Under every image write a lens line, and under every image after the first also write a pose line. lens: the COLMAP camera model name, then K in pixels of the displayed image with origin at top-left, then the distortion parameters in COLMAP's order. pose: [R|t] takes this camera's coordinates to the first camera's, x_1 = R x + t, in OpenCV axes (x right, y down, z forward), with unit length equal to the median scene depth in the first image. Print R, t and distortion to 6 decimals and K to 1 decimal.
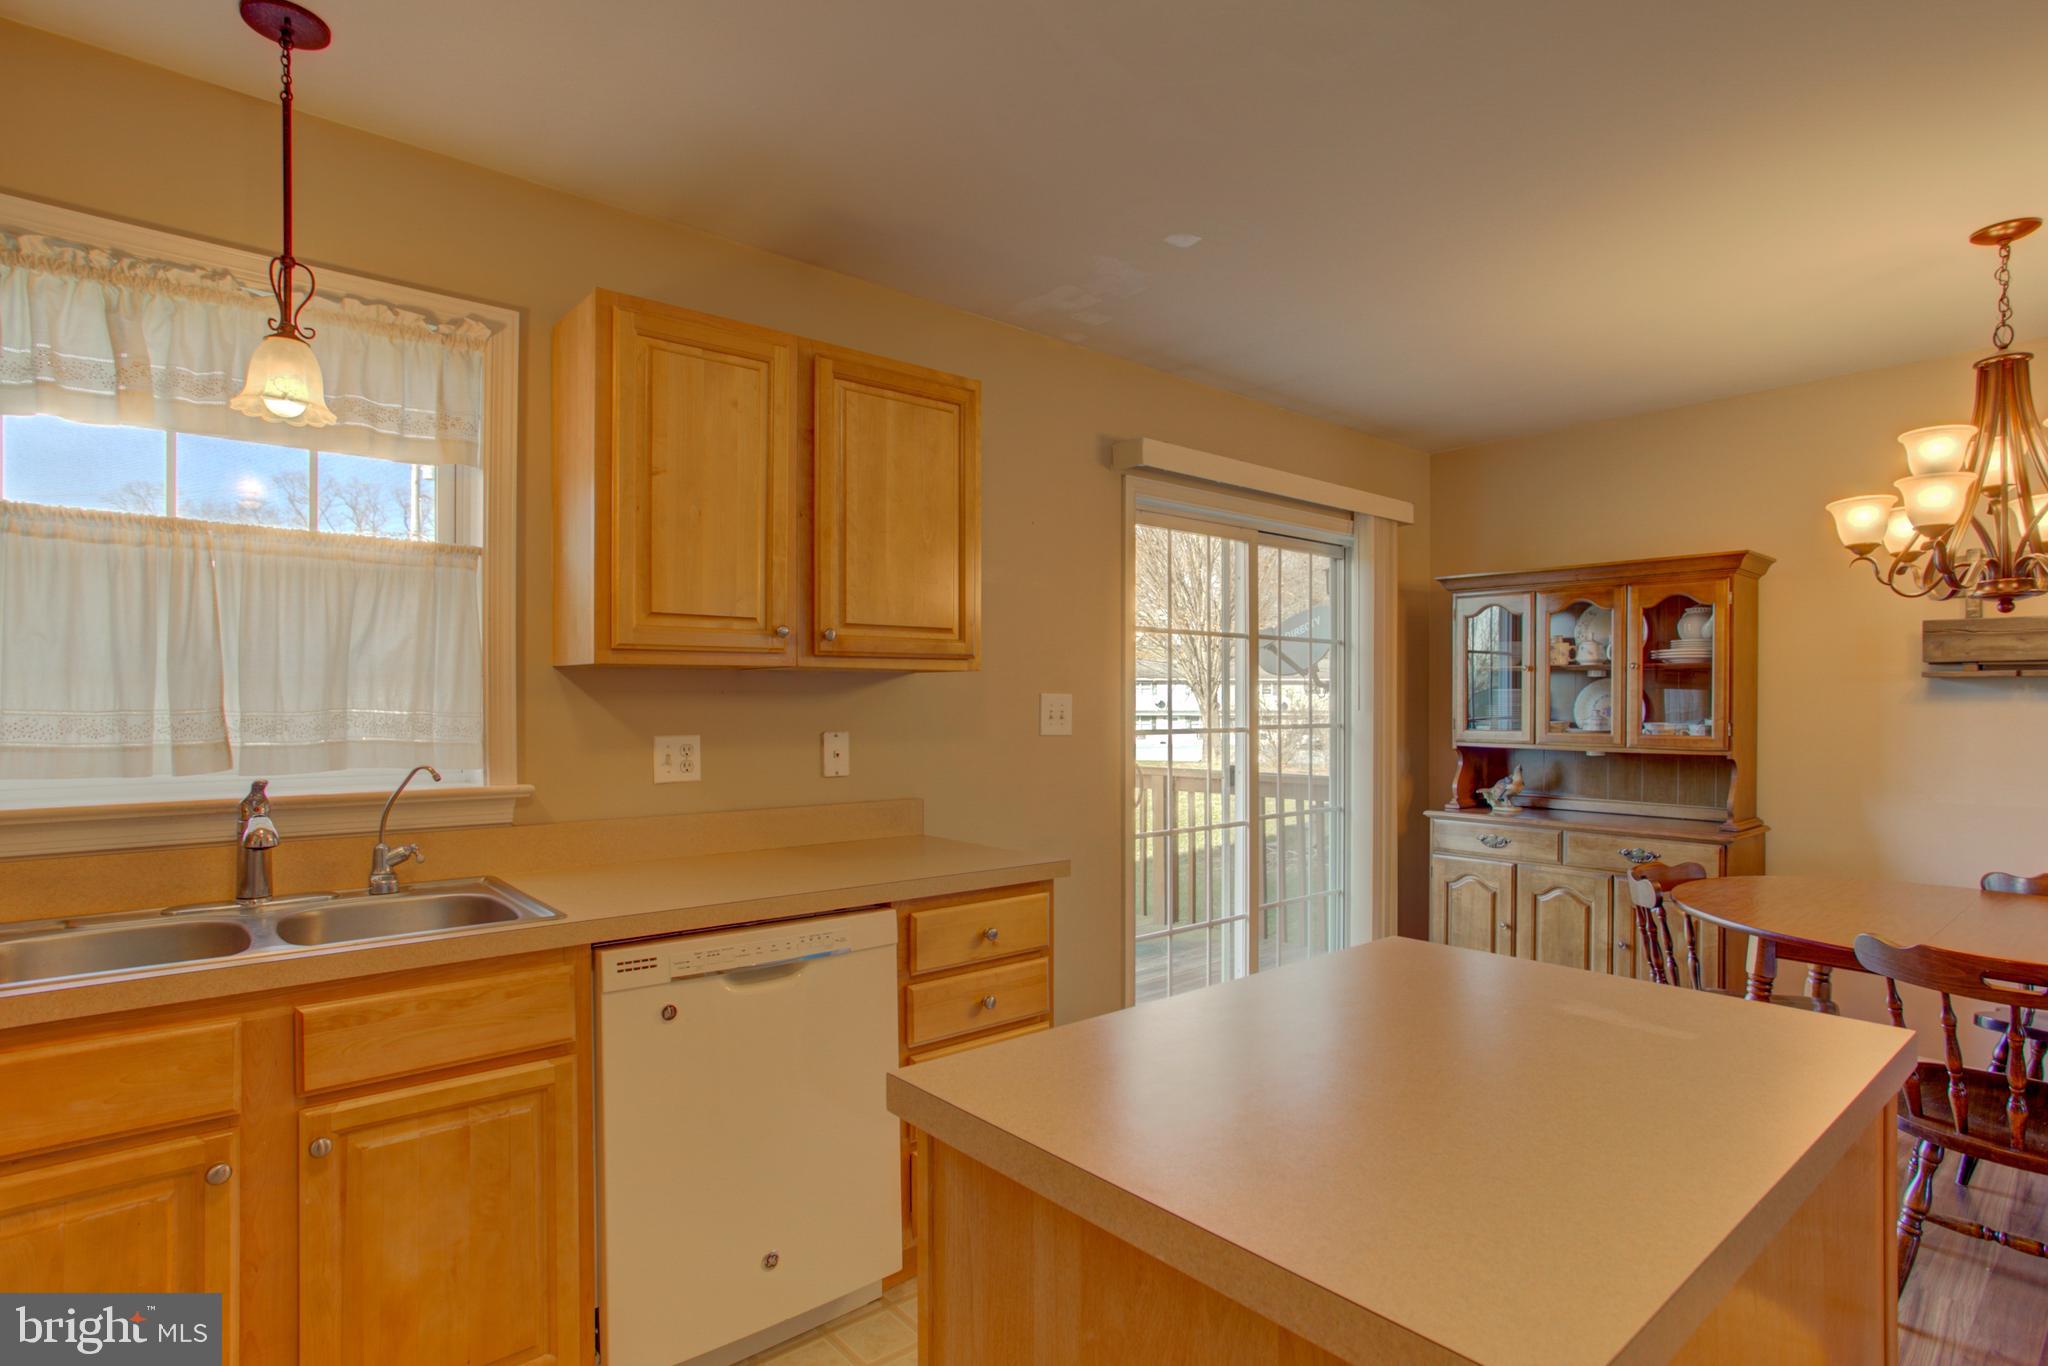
lens RADIAL K [[1043.5, 0, 1068.6], [0, 1043.5, 702.2], [0, 0, 1]] dist [-0.043028, 0.037823]
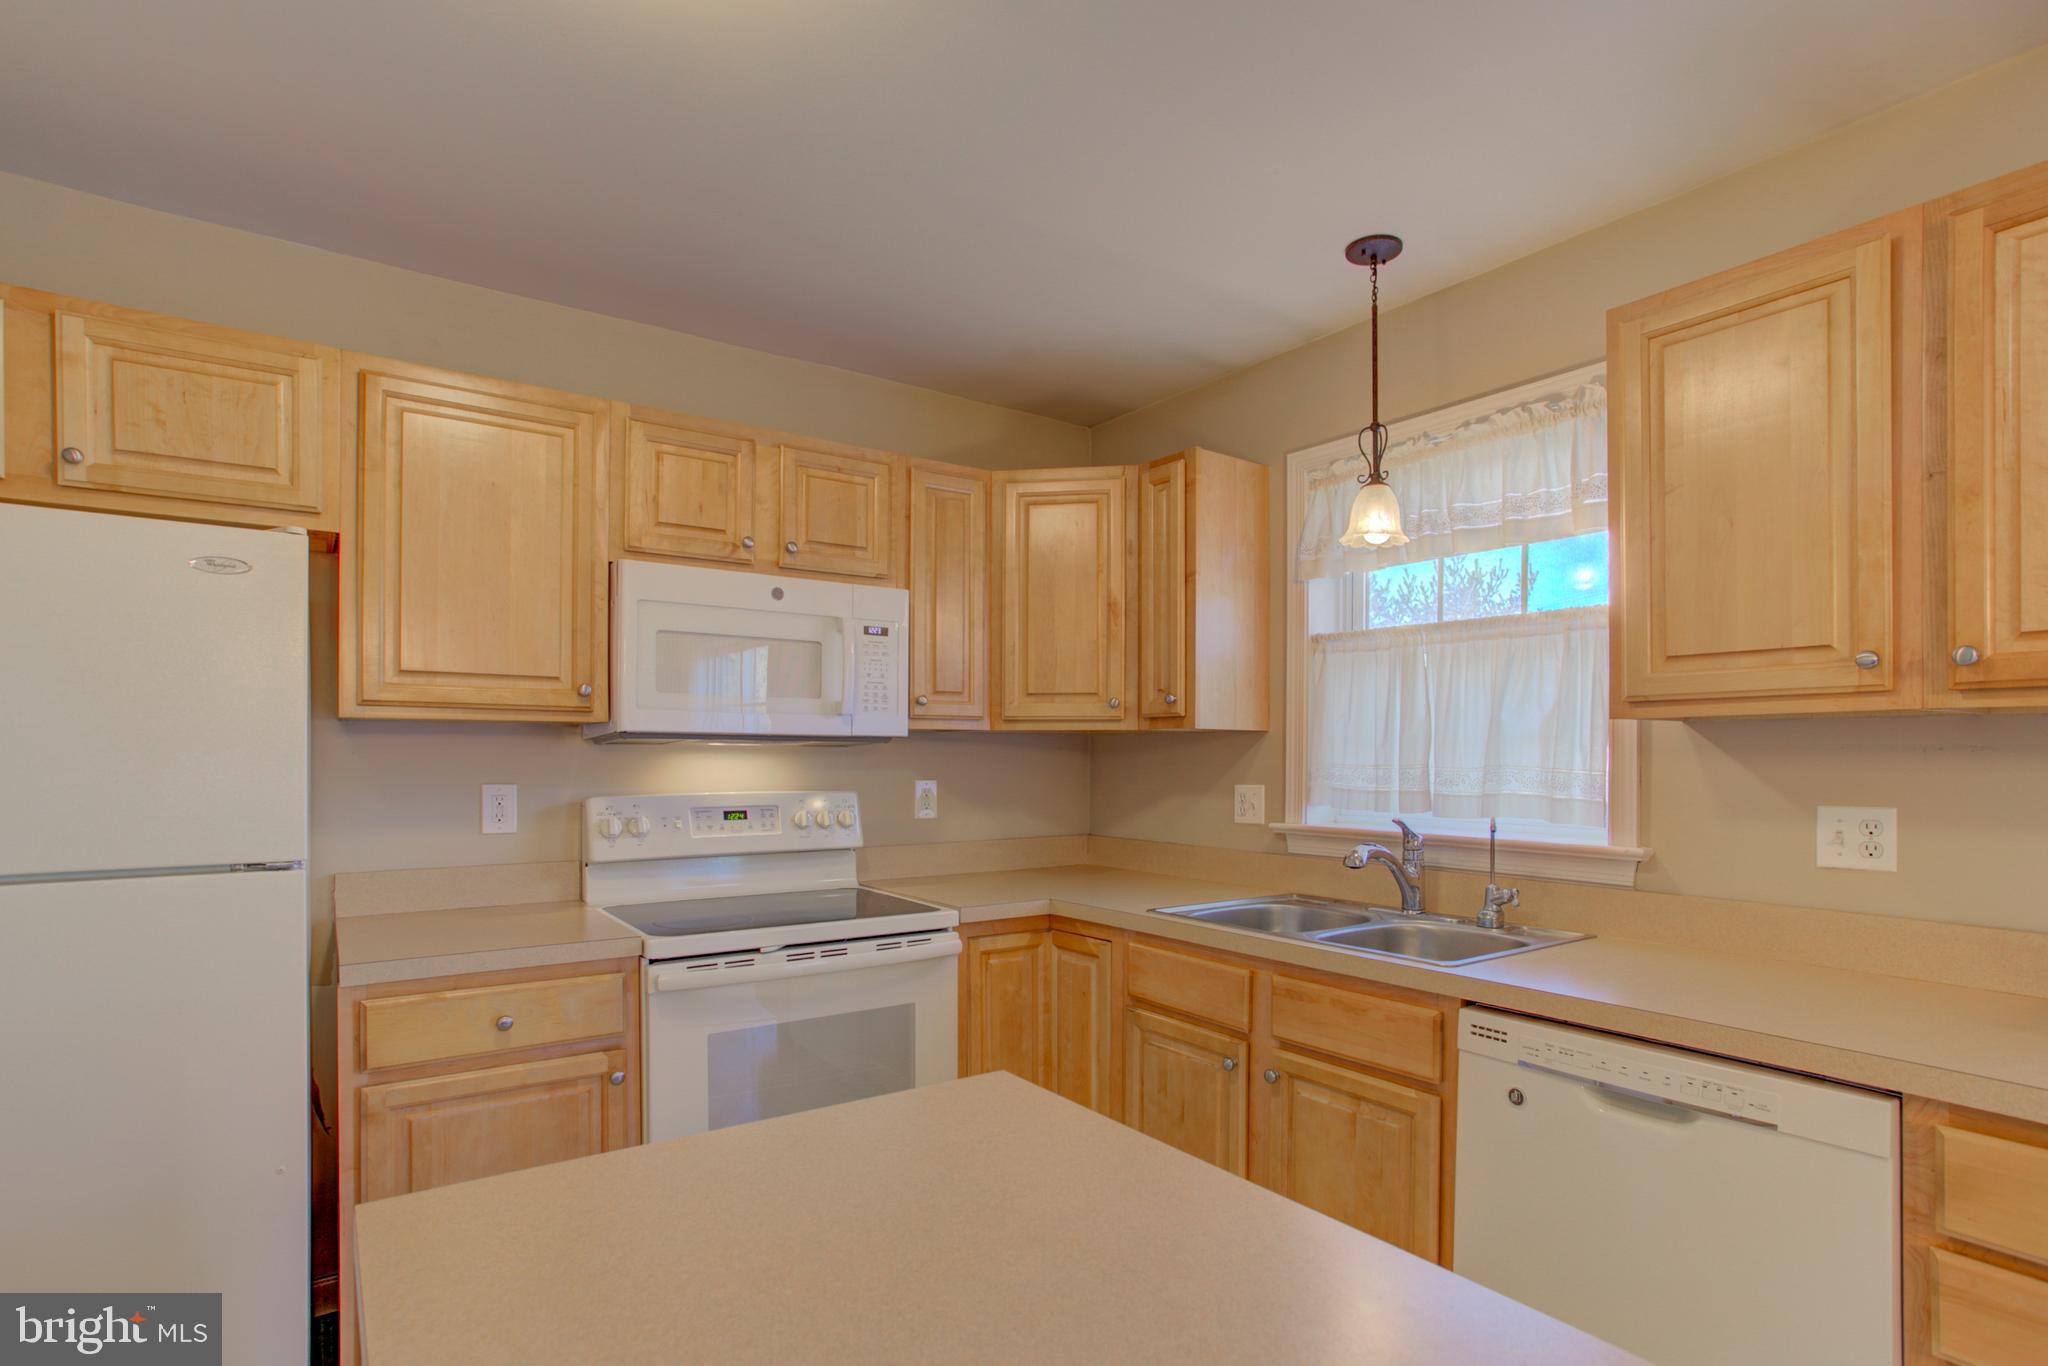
lens RADIAL K [[1044.6, 0, 1027.9], [0, 1044.6, 755.0], [0, 0, 1]] dist [-0.012021, 0.000496]
pose [[-0.110957, -0.002326, -0.993822, 0.384064], [-0.004281, 0.999989, -0.001863, -0.001203], [0.993816, 0.004048, -0.110966, 0.437666]]
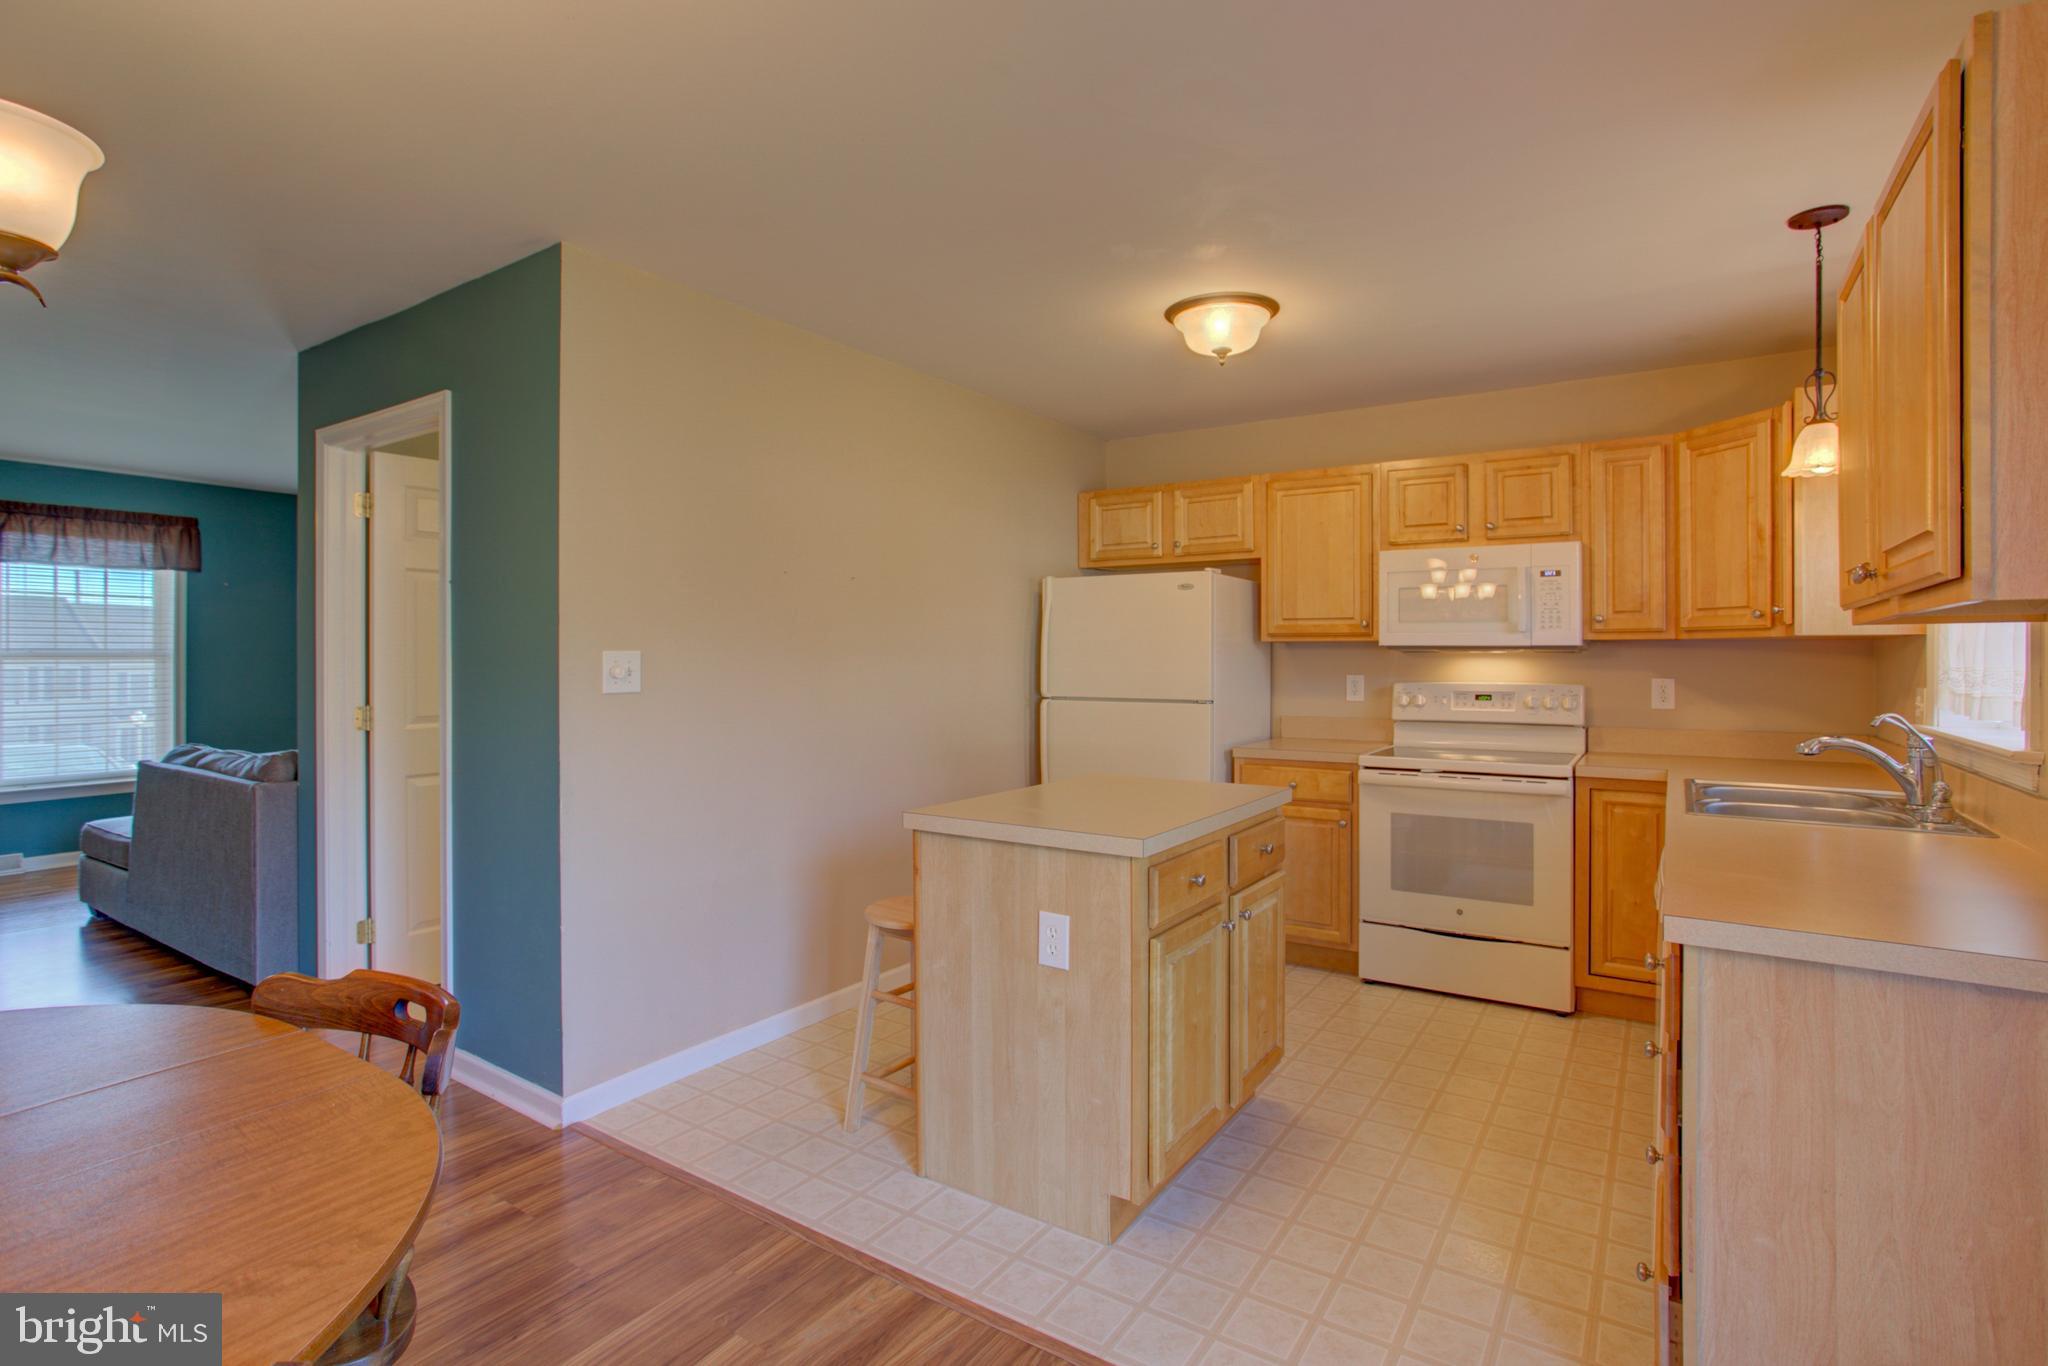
lens RADIAL K [[1000.8, 0, 1037.8], [0, 1000.8, 668.1], [0, 0, 1]] dist [-0.030255, 0.000662]
pose [[-0.964785, -0.000062, -0.263040, 0.456764], [-0.002939, 0.999940, 0.010542, -0.001795], [0.263024, 0.010944, -0.964727, 1.311713]]
